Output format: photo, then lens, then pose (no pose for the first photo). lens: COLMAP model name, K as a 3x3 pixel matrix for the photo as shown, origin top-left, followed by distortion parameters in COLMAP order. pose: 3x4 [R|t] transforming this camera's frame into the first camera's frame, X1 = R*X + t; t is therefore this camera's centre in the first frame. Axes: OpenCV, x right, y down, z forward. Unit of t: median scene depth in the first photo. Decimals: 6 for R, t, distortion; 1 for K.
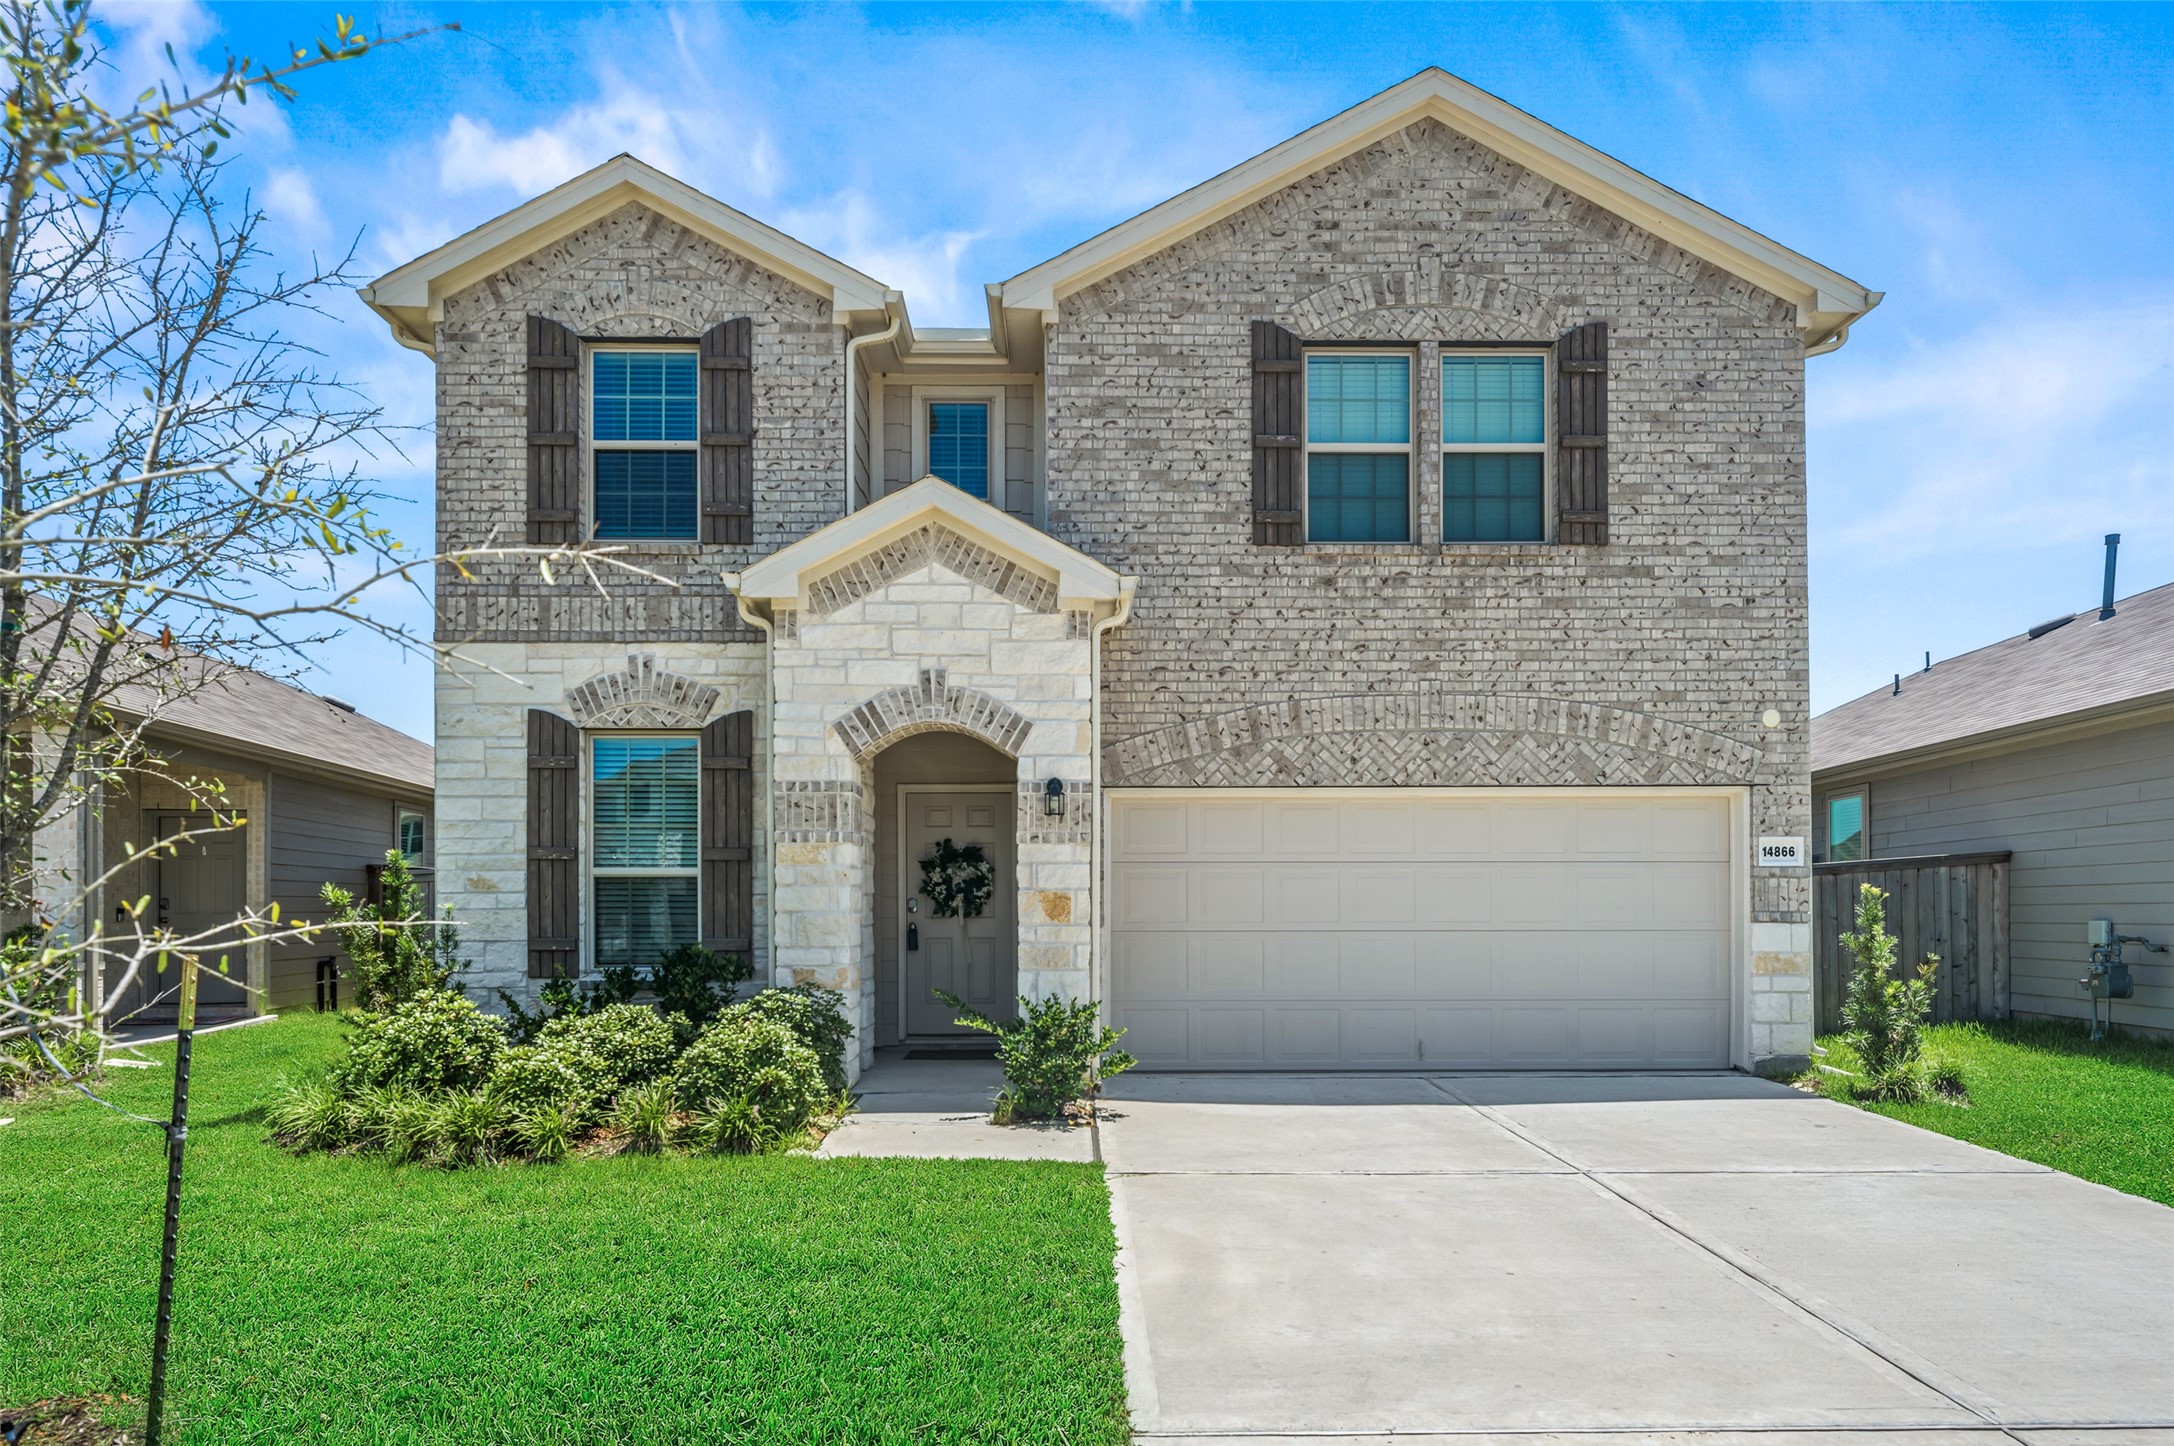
lens RADIAL K [[1188.4, 0, 1031.1], [0, 1188.4, 673.7], [0, 0, 1]] dist [0.005297, 0.000335]
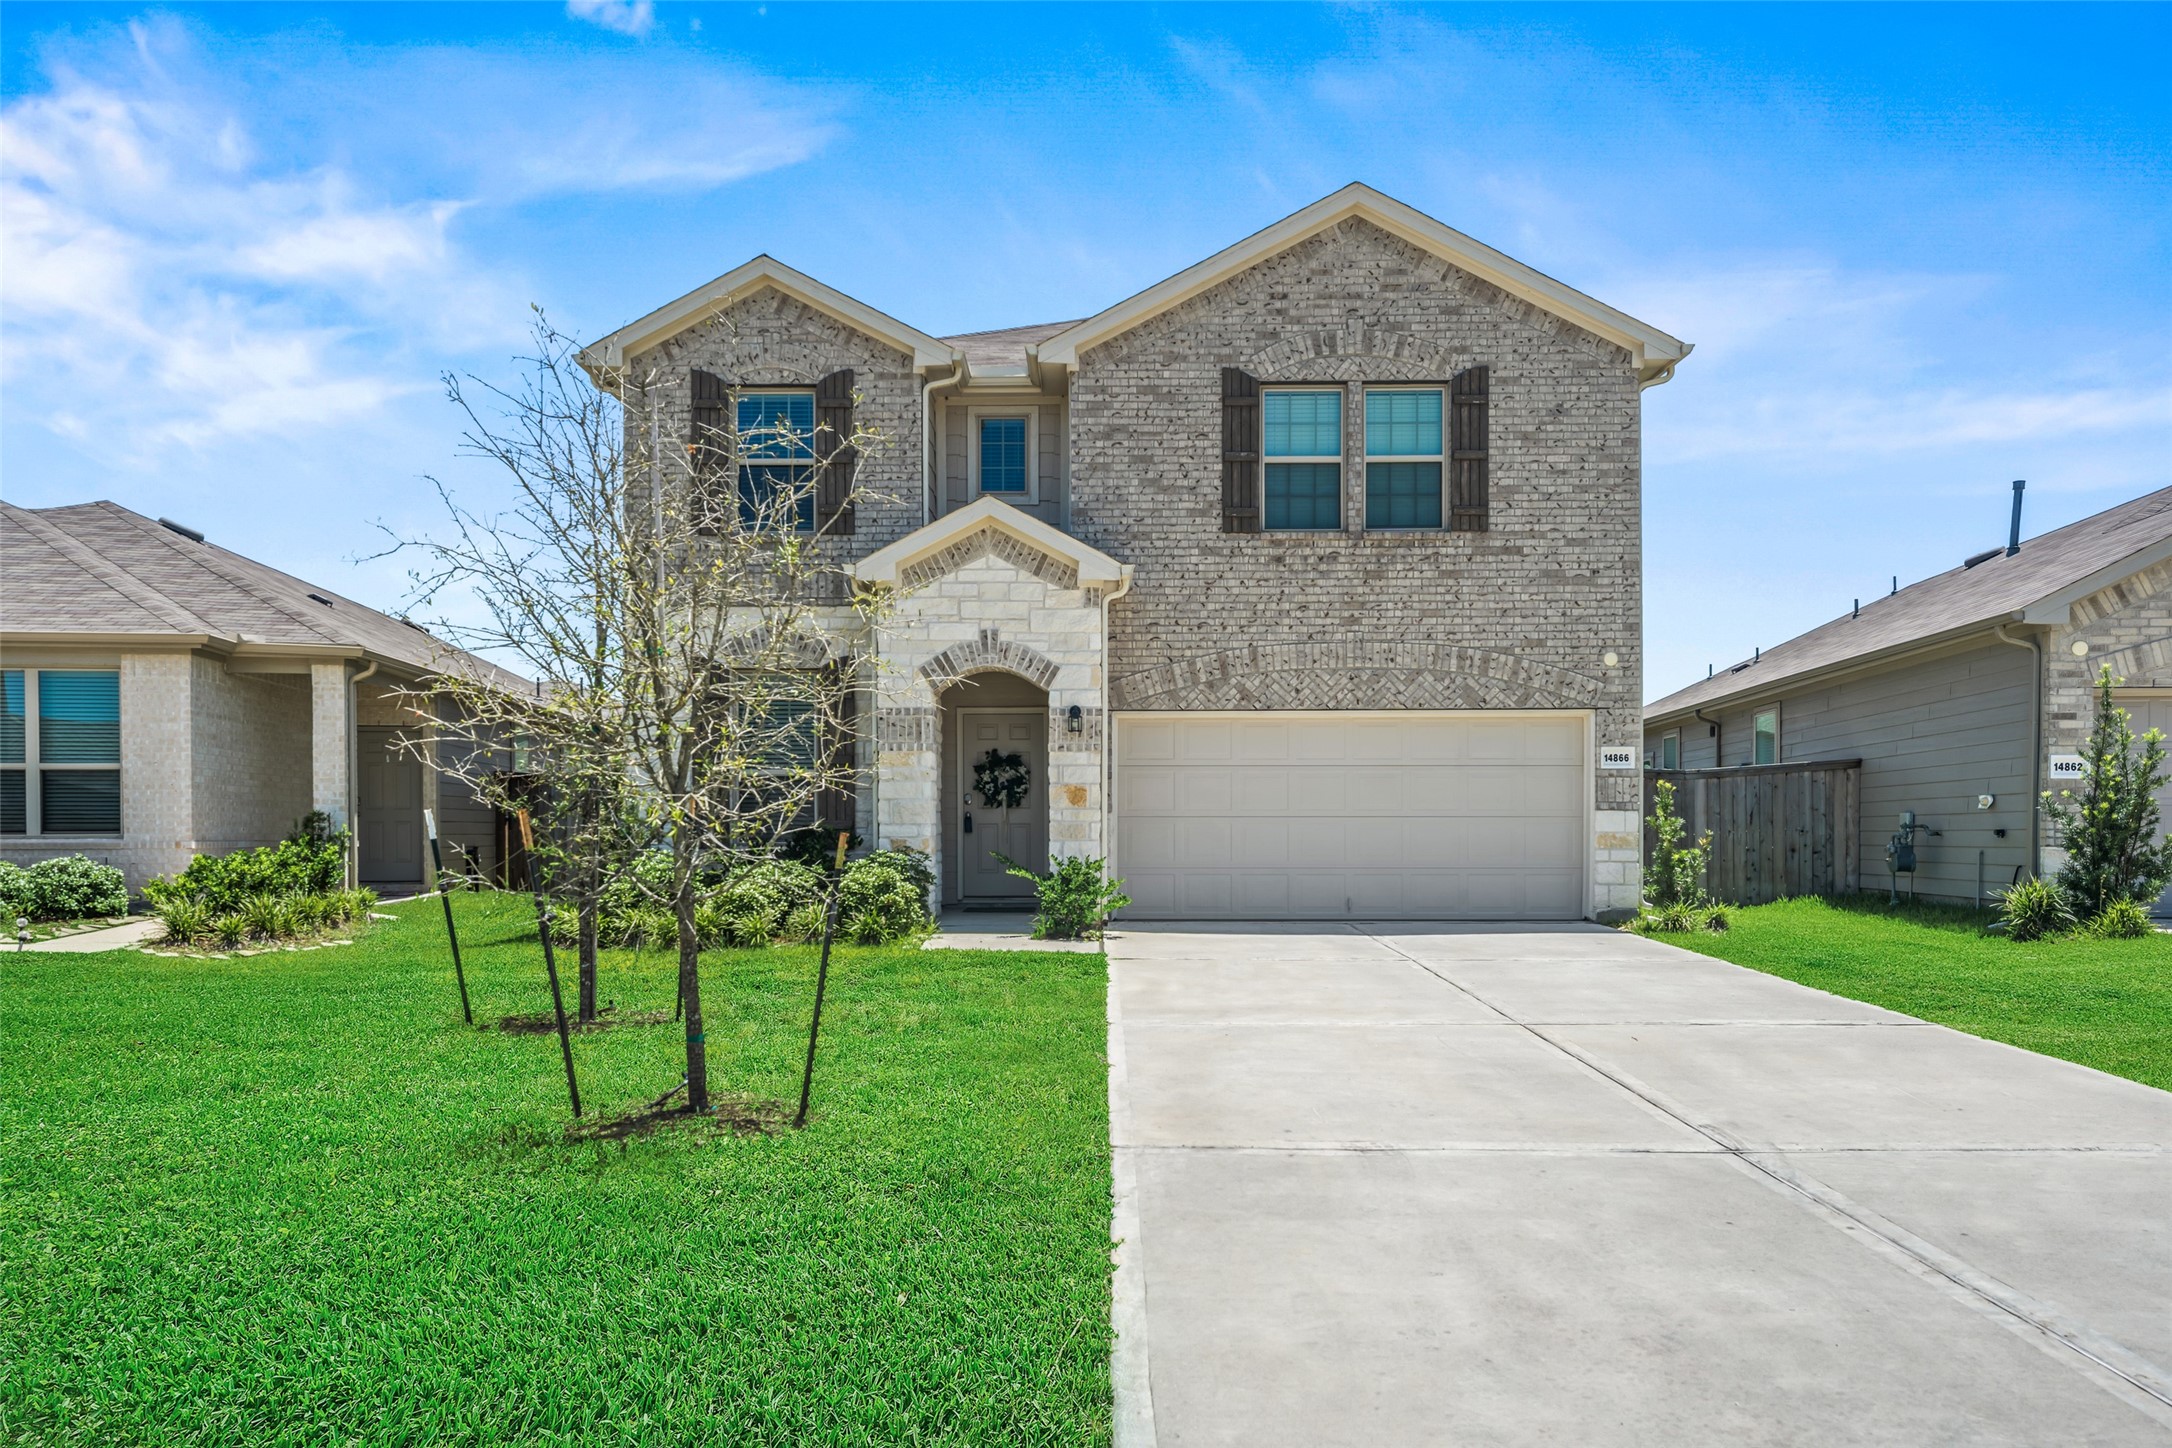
lens RADIAL K [[1385.4, 0, 1084.9], [0, 1385.4, 727.7], [0, 0, 1]] dist [-0.000952, 0.000263]
pose [[0.999742, 0.000108, 0.022734, -0.005830], [-0.002819, 0.992861, 0.119245, -0.076732], [-0.022559, -0.119278, 0.992605, -0.594449]]
